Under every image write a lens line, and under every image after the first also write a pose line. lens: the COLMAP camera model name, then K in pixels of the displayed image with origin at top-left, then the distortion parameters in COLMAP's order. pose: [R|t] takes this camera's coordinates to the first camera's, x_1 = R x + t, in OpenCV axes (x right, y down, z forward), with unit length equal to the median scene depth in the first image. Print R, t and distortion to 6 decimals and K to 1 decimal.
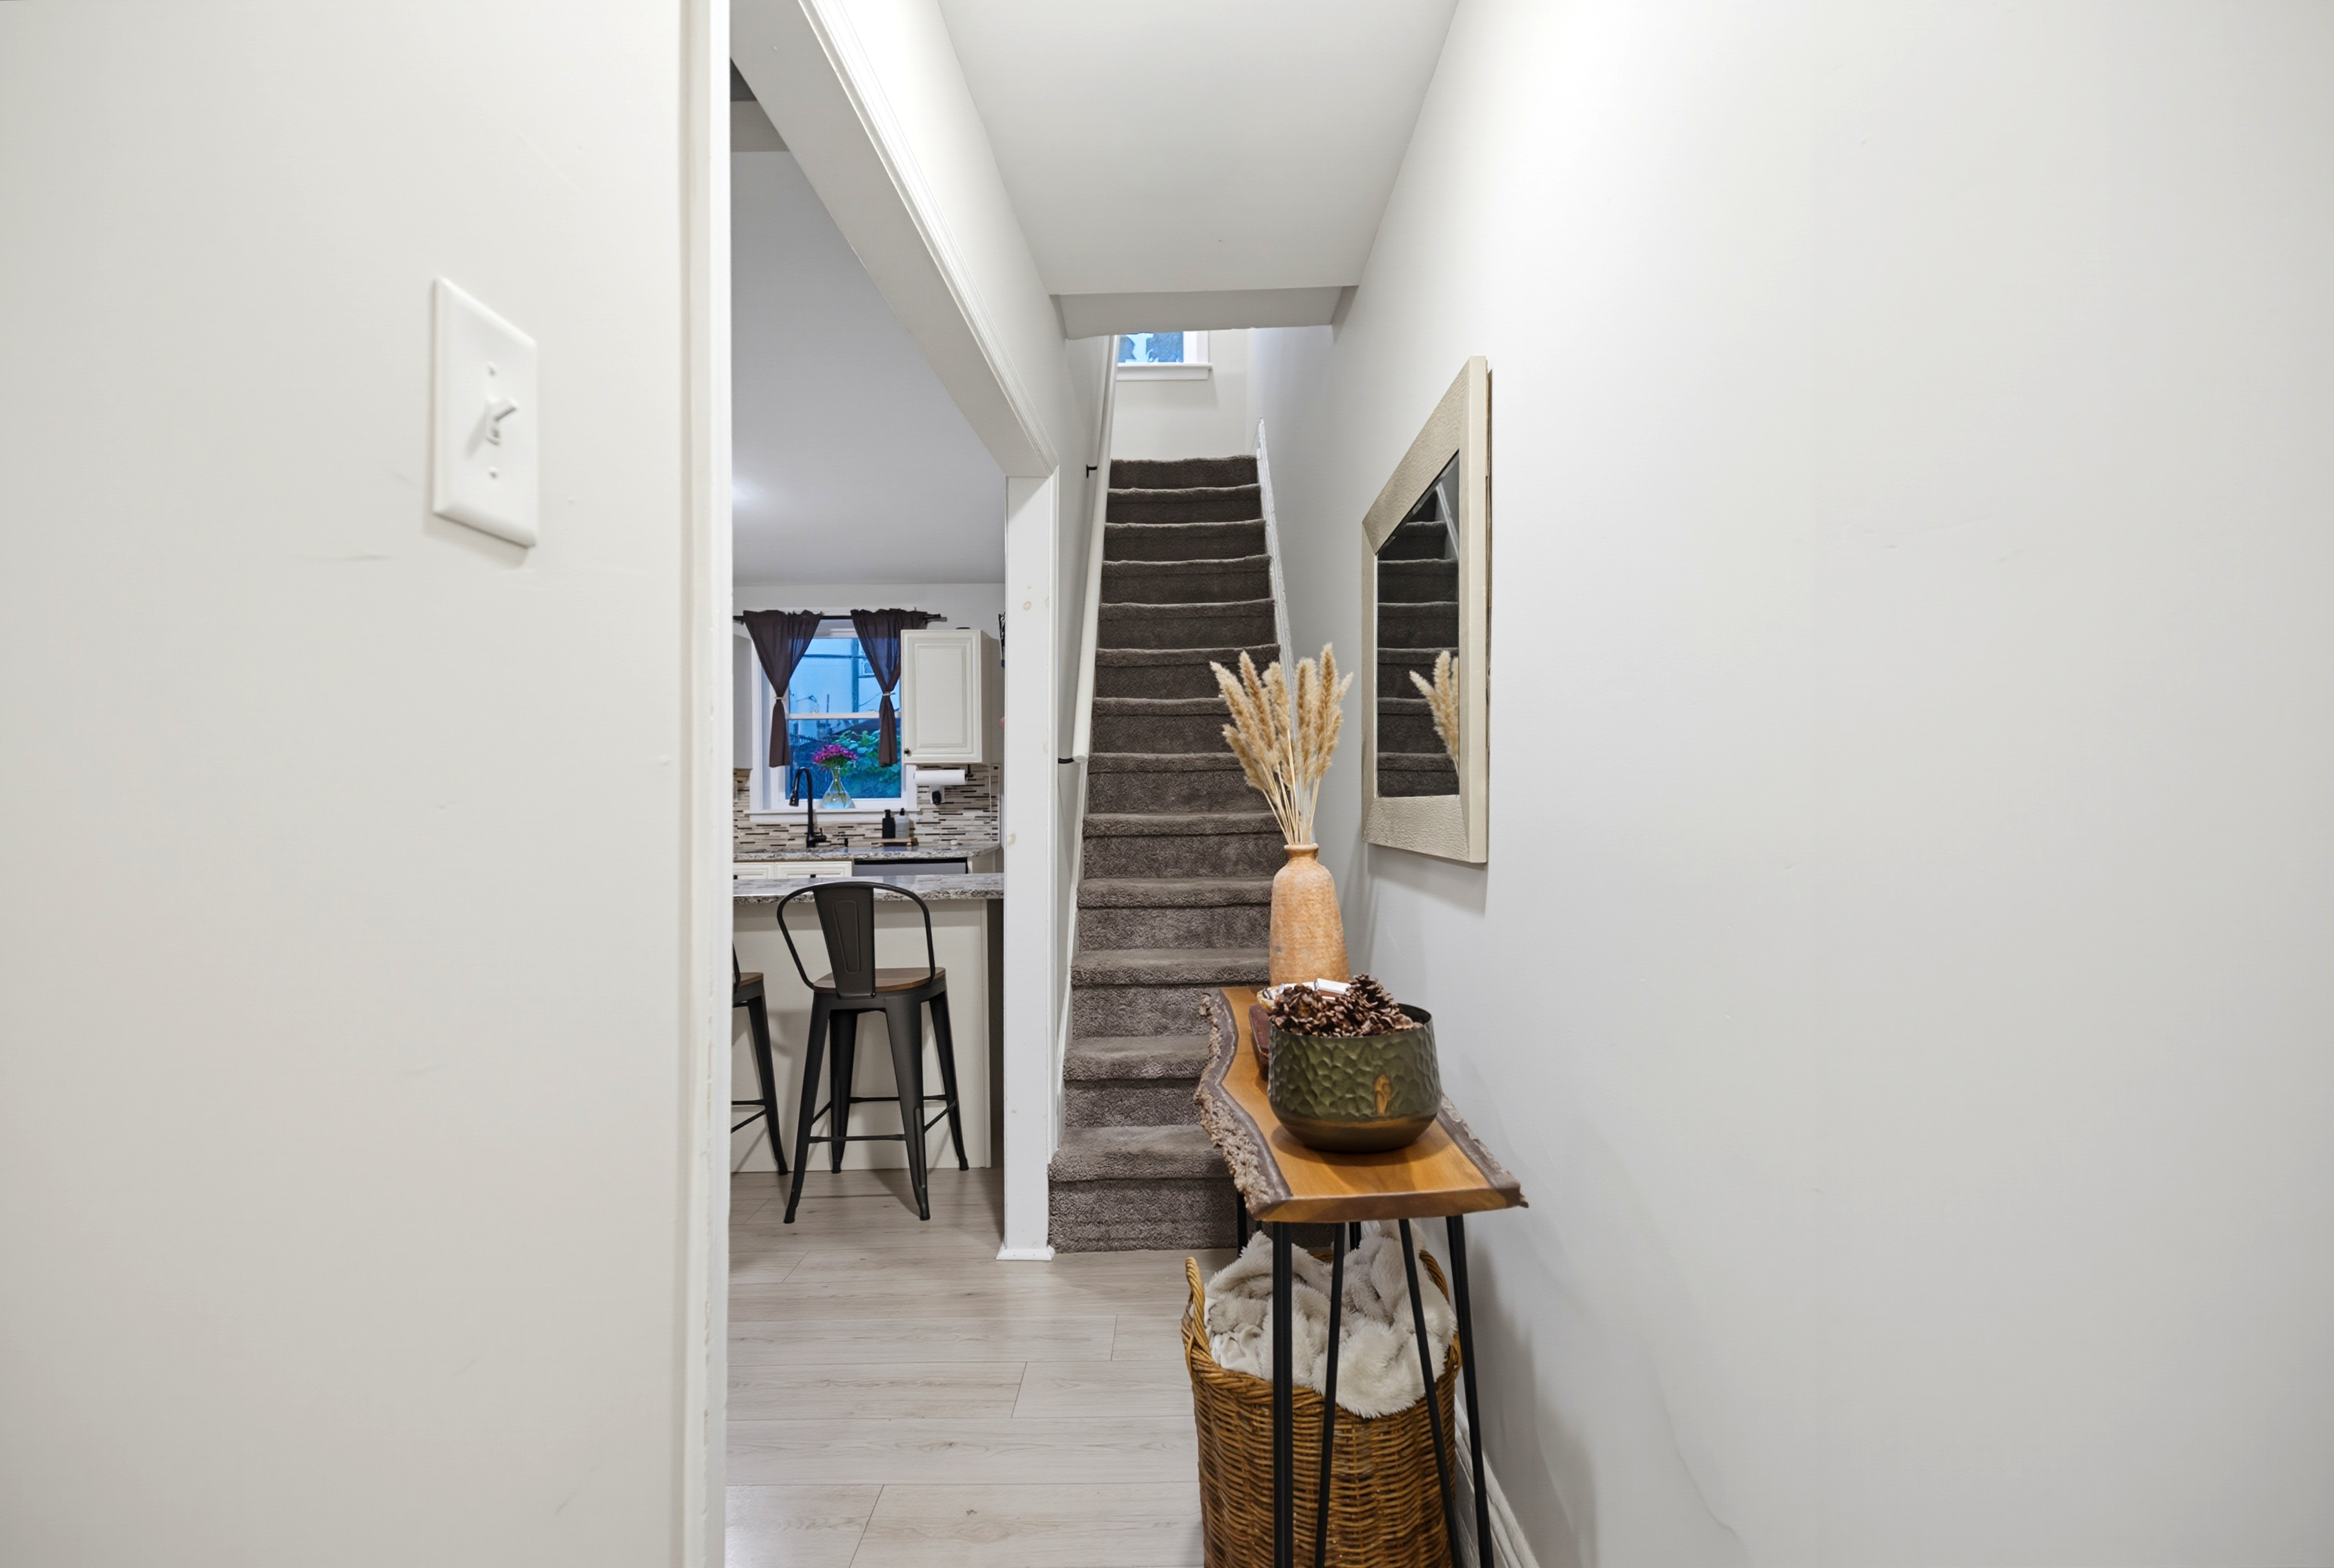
lens RADIAL K [[1047.4, 0, 1171.9], [0, 1047.4, 794.2], [0, 0, 1]] dist [0.041108, -0.024961]
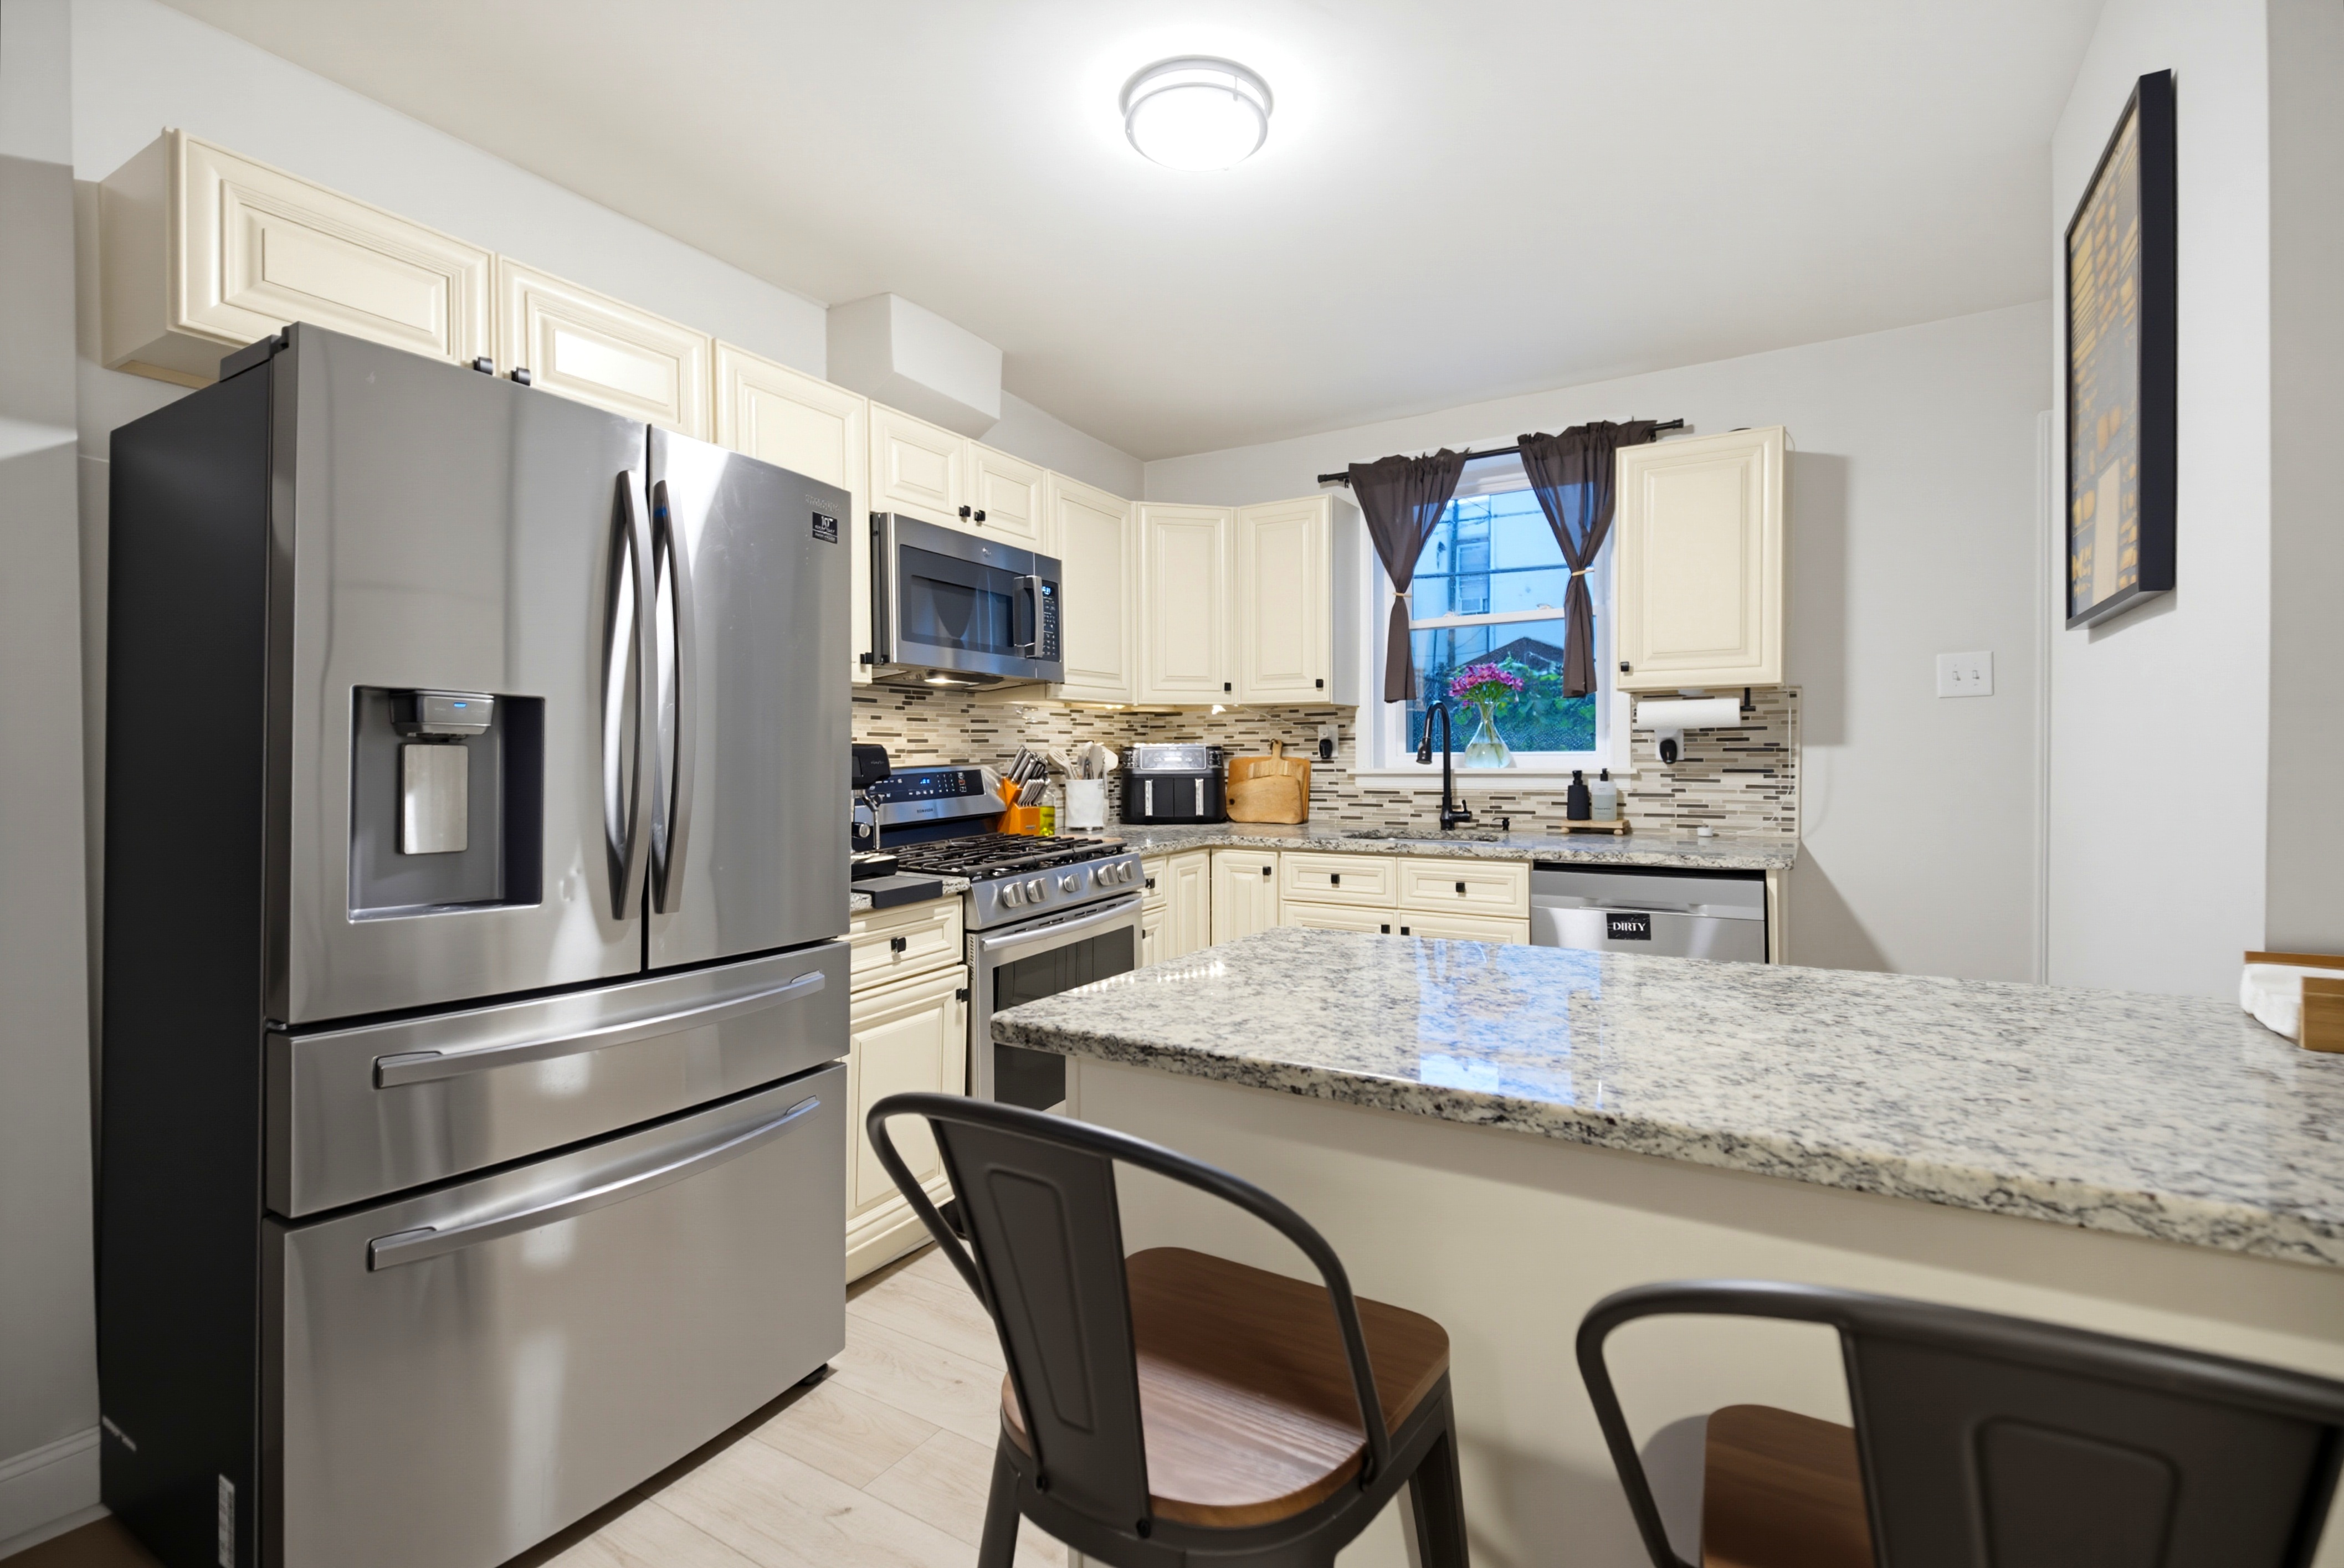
lens RADIAL K [[1046.4, 0, 1180.2], [0, 1046.4, 768.3], [0, 0, 1]] dist [0.035866, -0.019464]
pose [[0.862272, 0.011669, -0.506312, -0.164466], [-0.000595, 0.999757, 0.022028, 0.000545], [0.506446, -0.018693, 0.862069, 0.382516]]
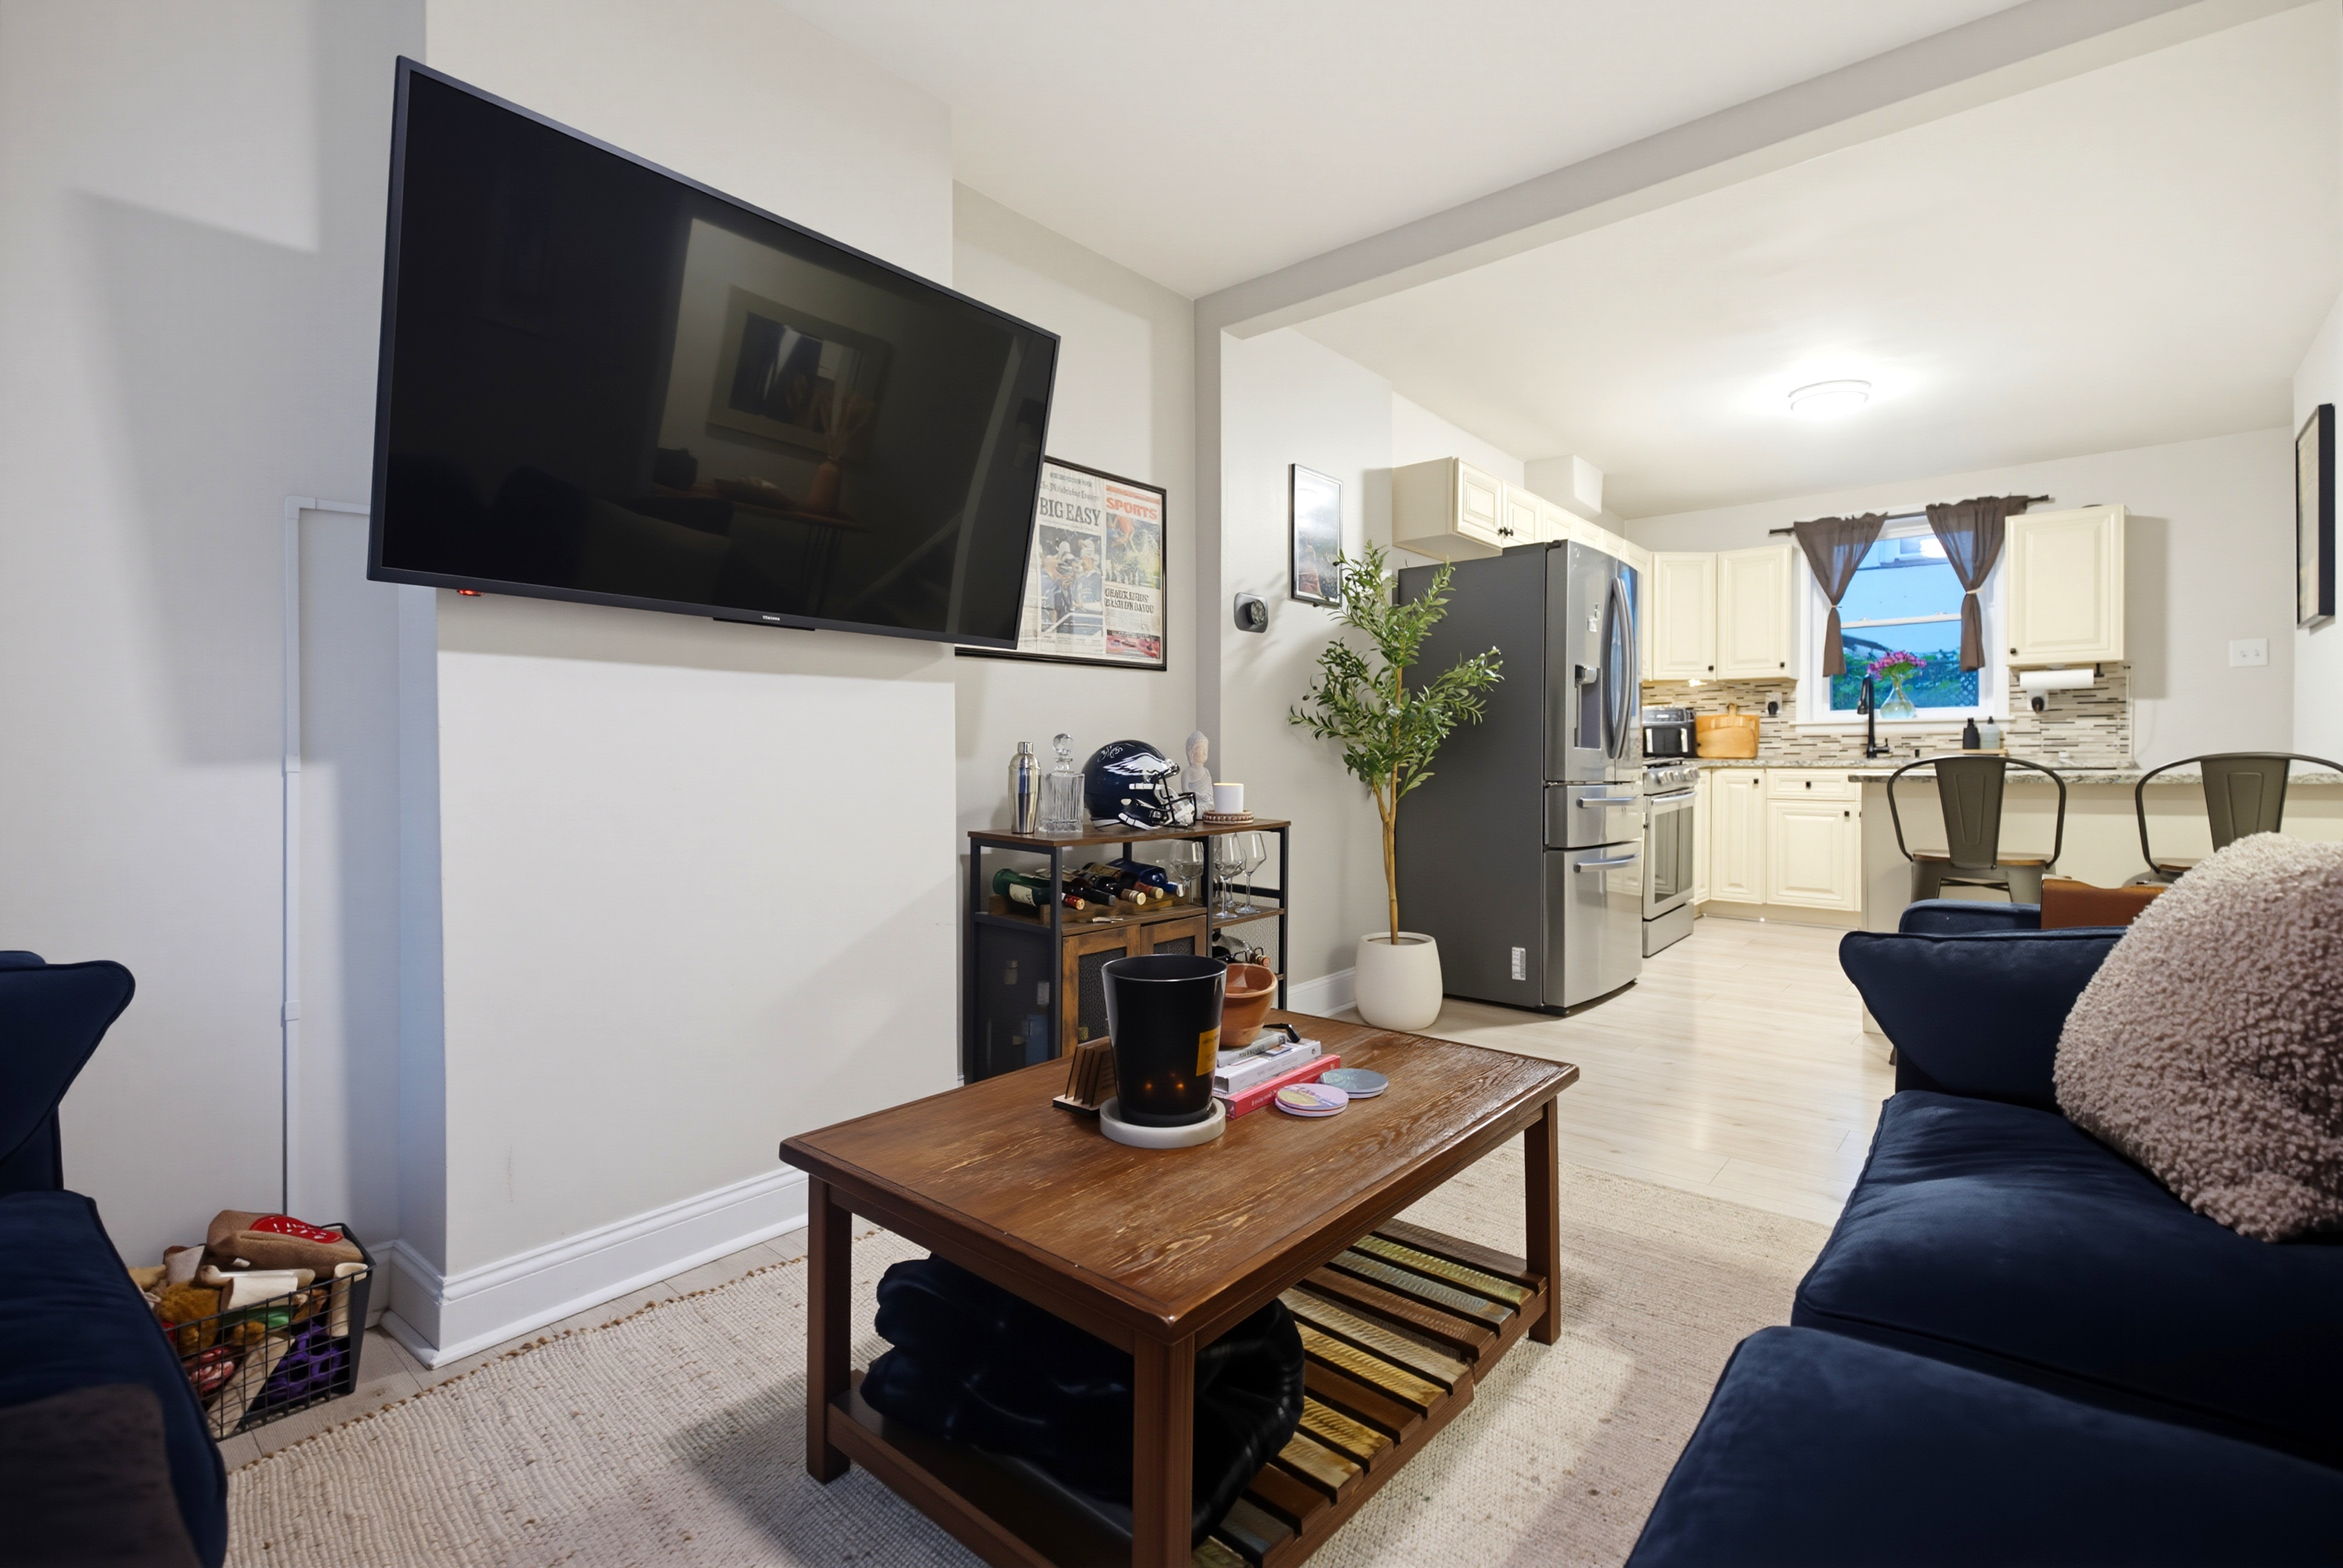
lens RADIAL K [[1054.2, 0, 1180.6], [0, 1054.2, 761.4], [0, 0, 1]] dist [0.033059, -0.019383]
pose [[0.769809, 0.011742, -0.638167, -0.205865], [0.000650, 0.999816, 0.019181, 0.034028], [0.638275, -0.015181, 0.769659, -0.156364]]
